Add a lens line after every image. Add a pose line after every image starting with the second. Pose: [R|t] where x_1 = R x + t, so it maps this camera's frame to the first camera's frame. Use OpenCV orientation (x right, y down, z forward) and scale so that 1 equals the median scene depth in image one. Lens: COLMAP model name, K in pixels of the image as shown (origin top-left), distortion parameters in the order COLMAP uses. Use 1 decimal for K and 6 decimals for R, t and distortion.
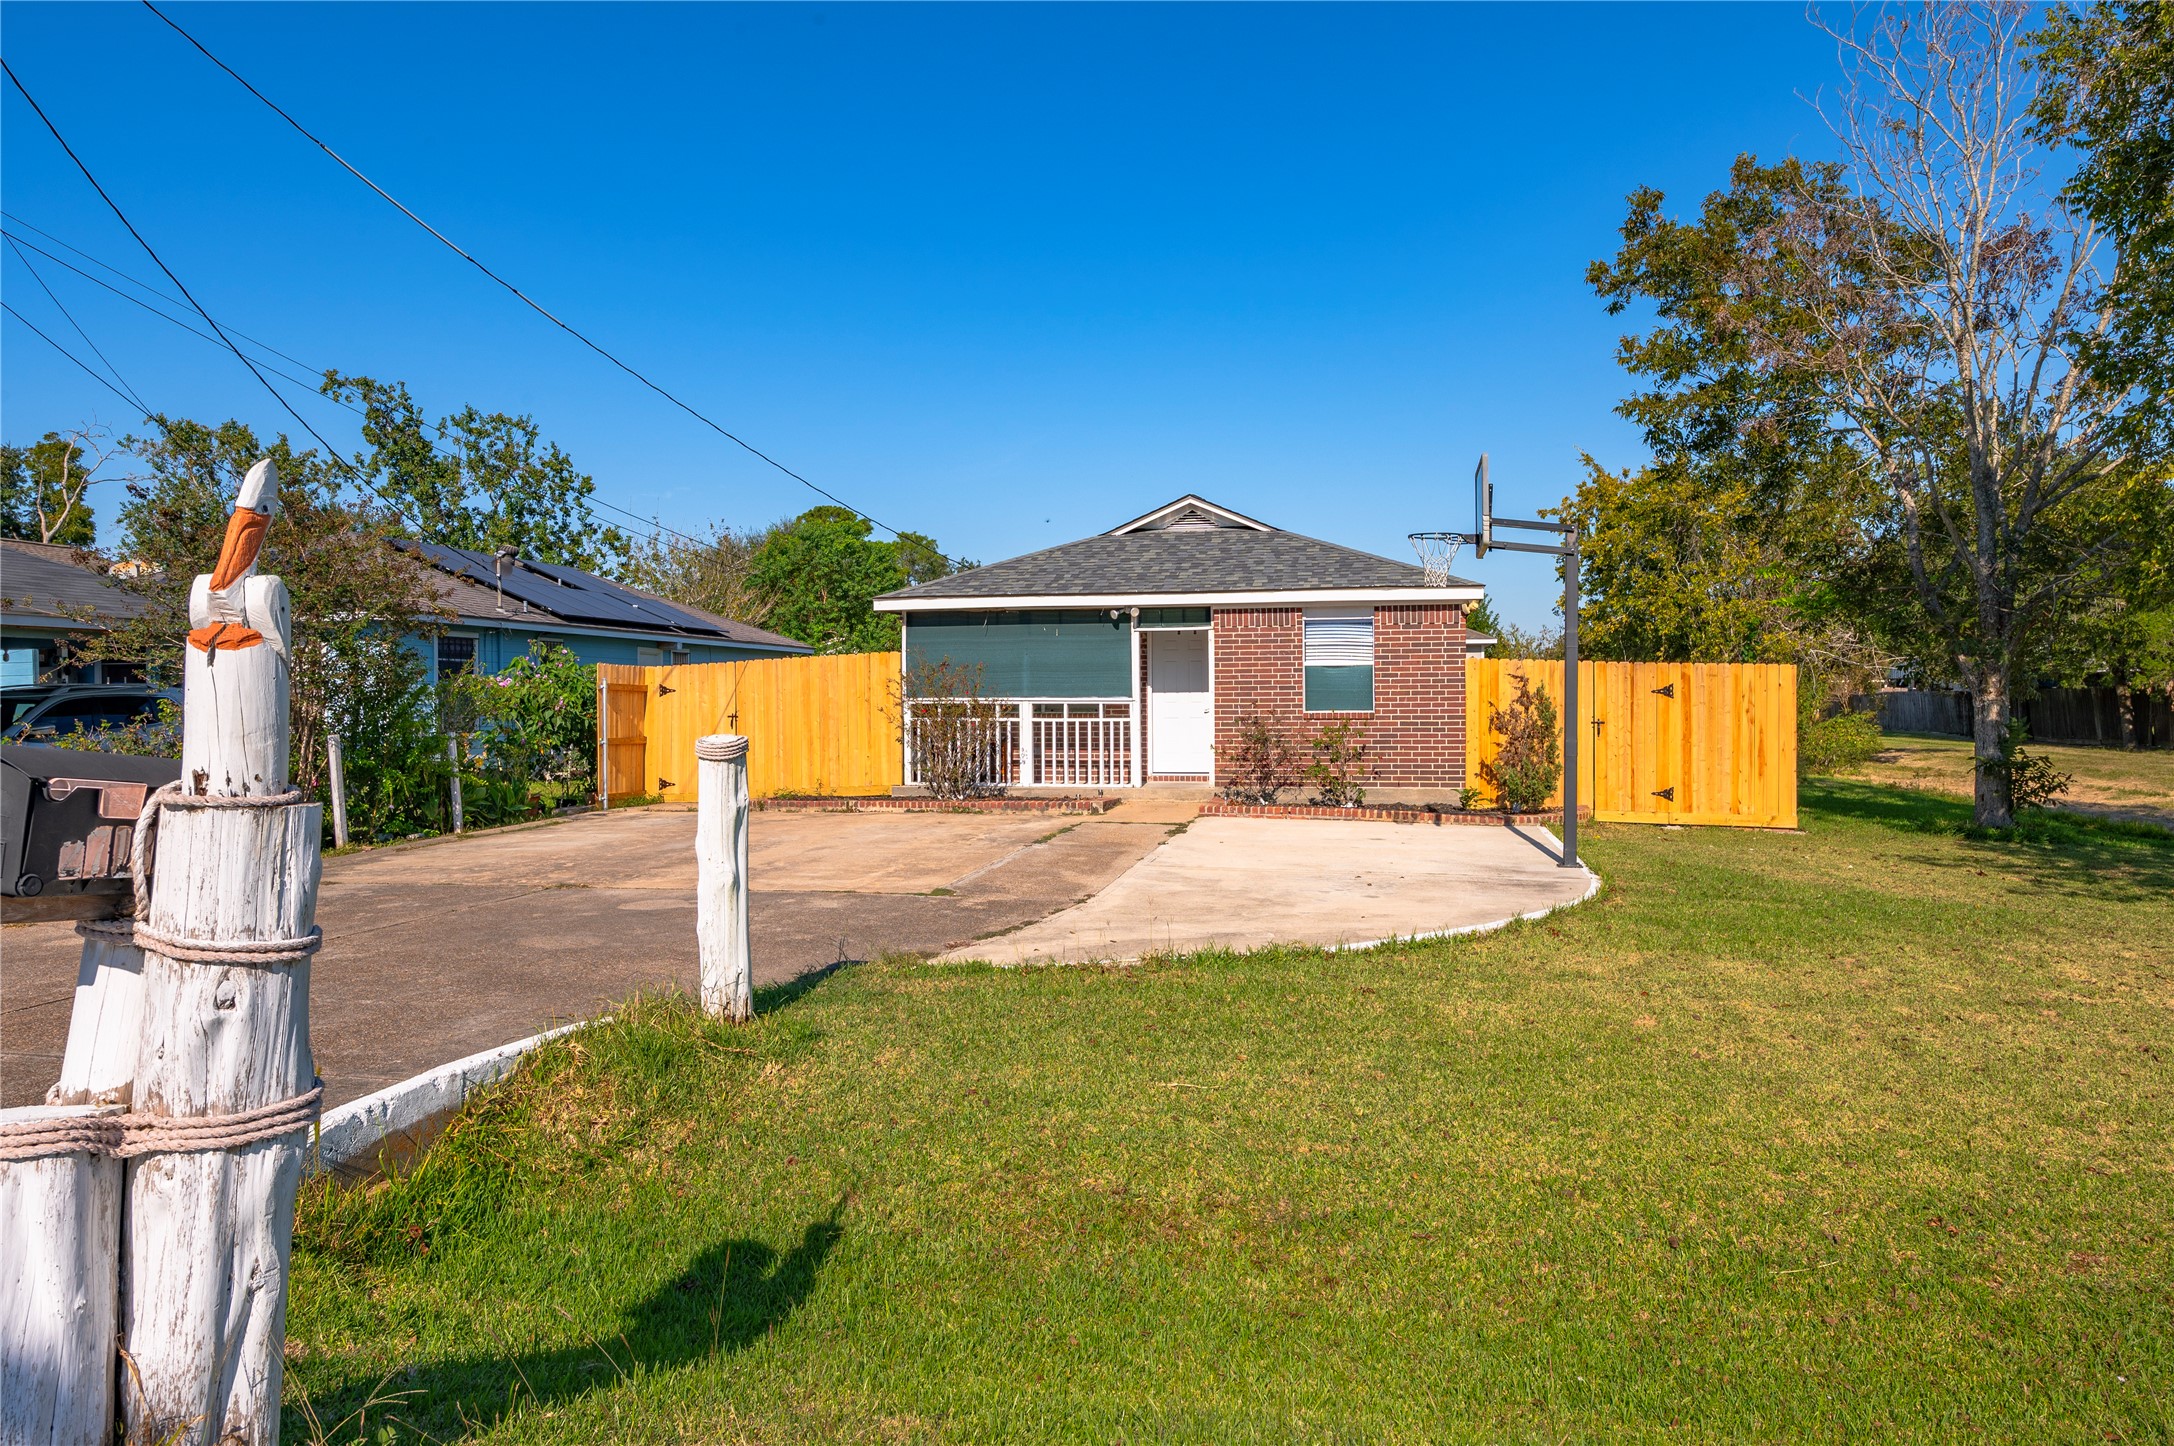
lens RADIAL K [[1493.9, 0, 1087.0], [0, 1493.9, 723.0], [0, 0, 1]] dist [0.004079, 0.001243]
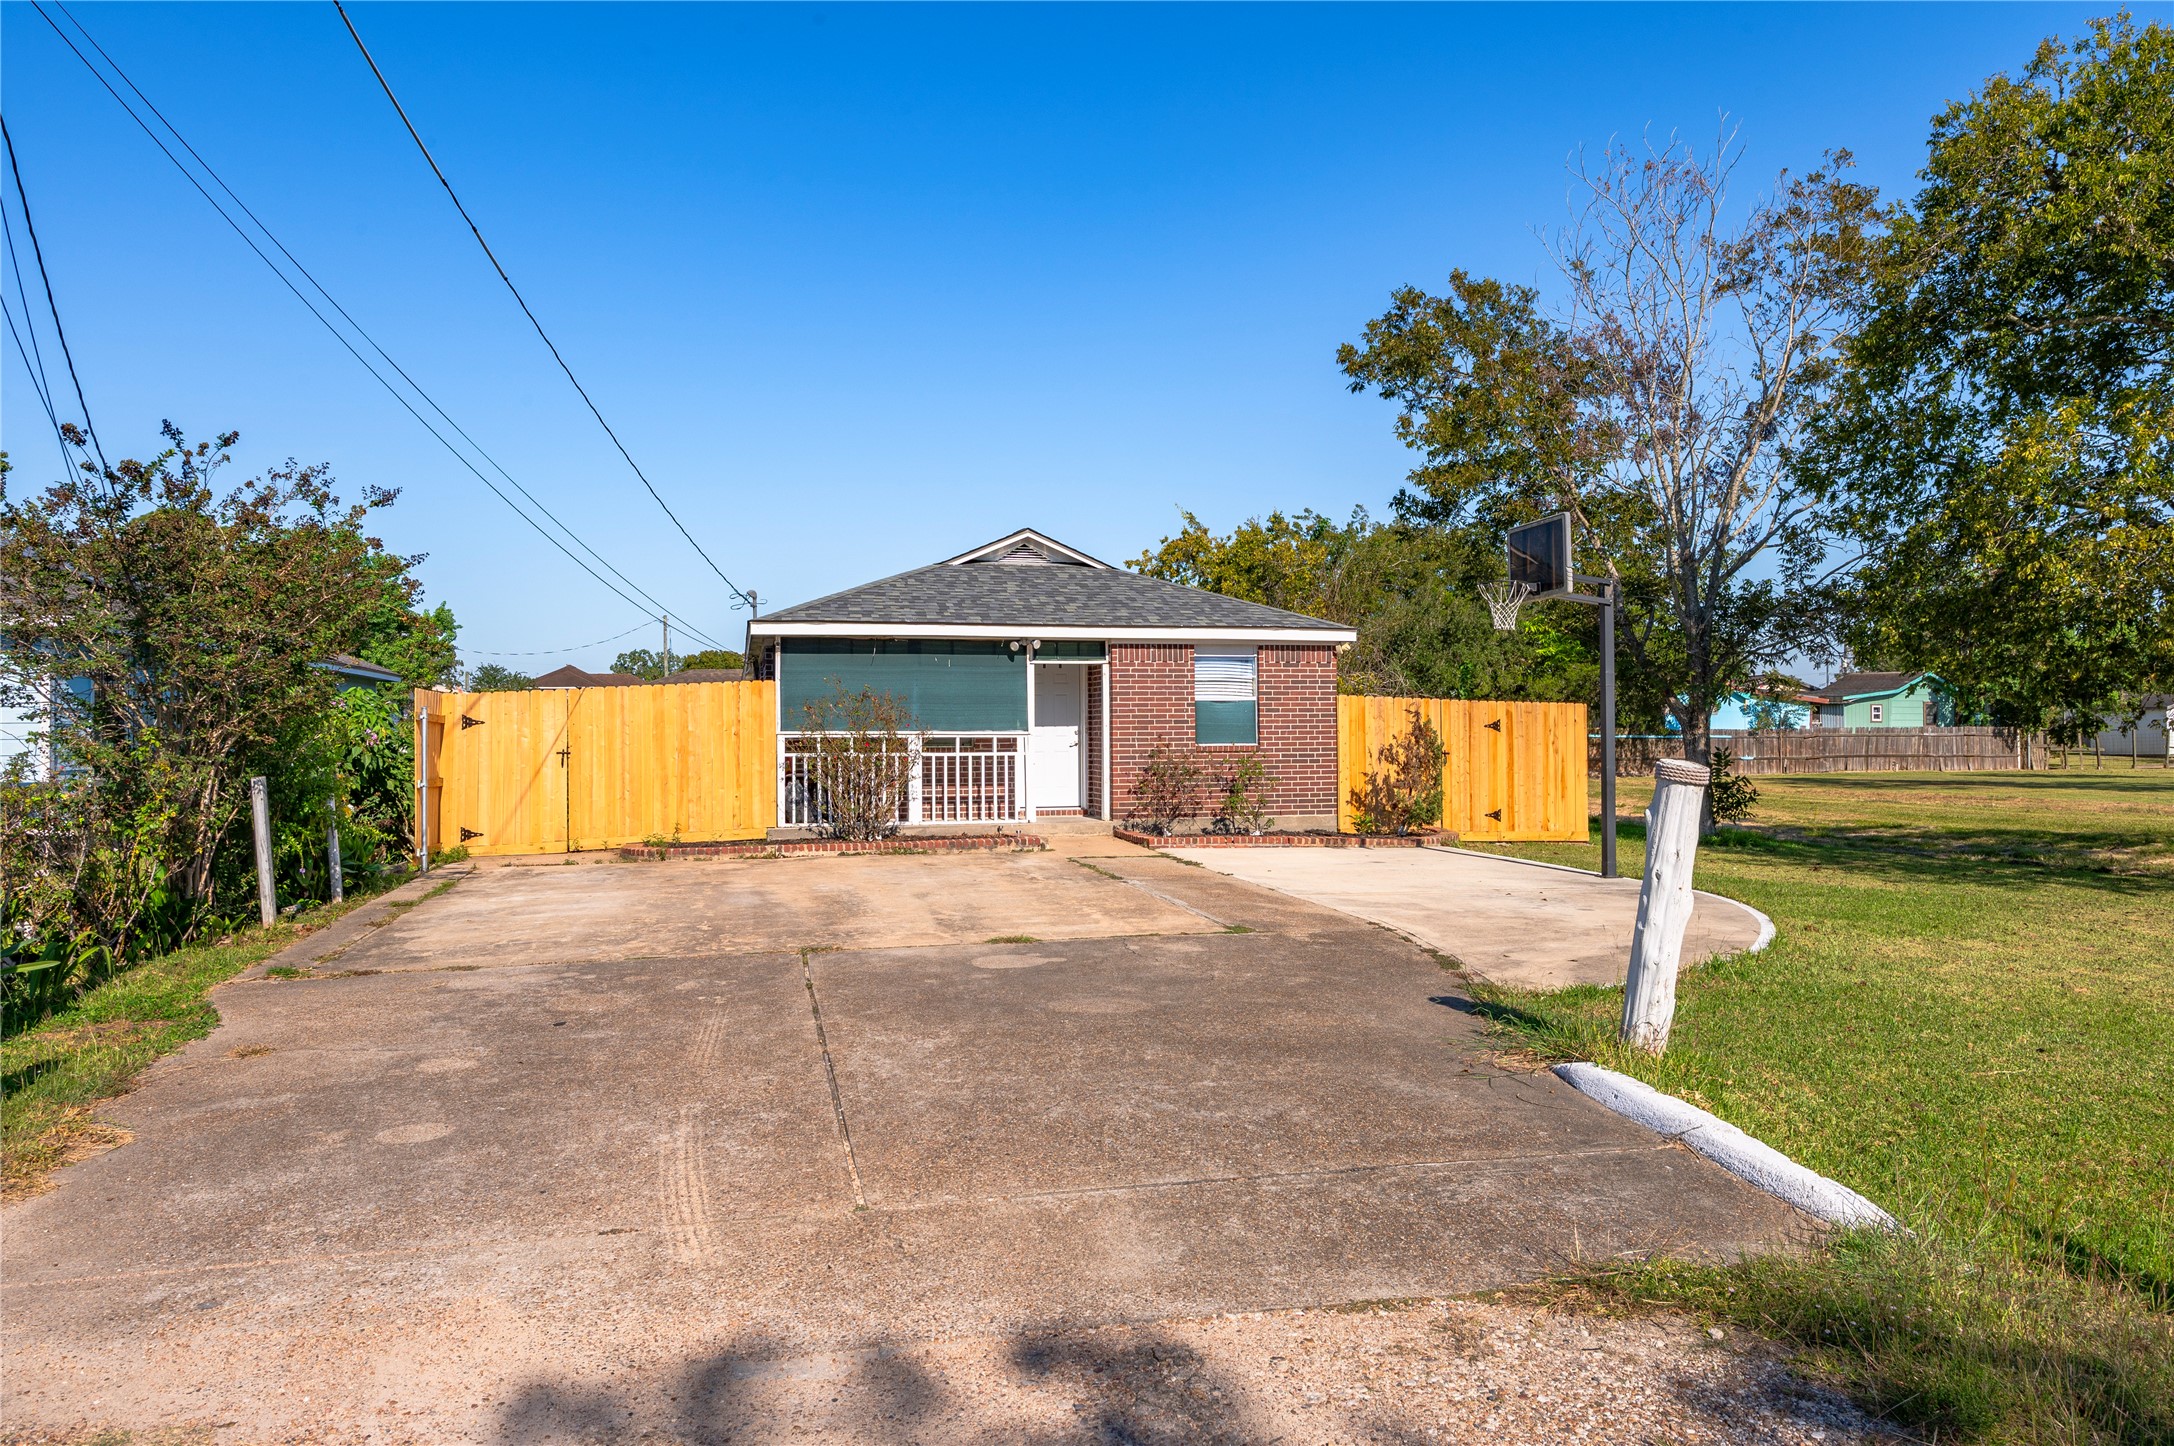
lens RADIAL K [[1493.9, 0, 1087.0], [0, 1493.9, 723.0], [0, 0, 1]] dist [0.004079, 0.001243]
pose [[0.888758, 0.004179, 0.458357, -0.380783], [0.008354, 0.999645, -0.025313, 0.002785], [-0.458300, 0.026327, 0.888408, 0.108582]]
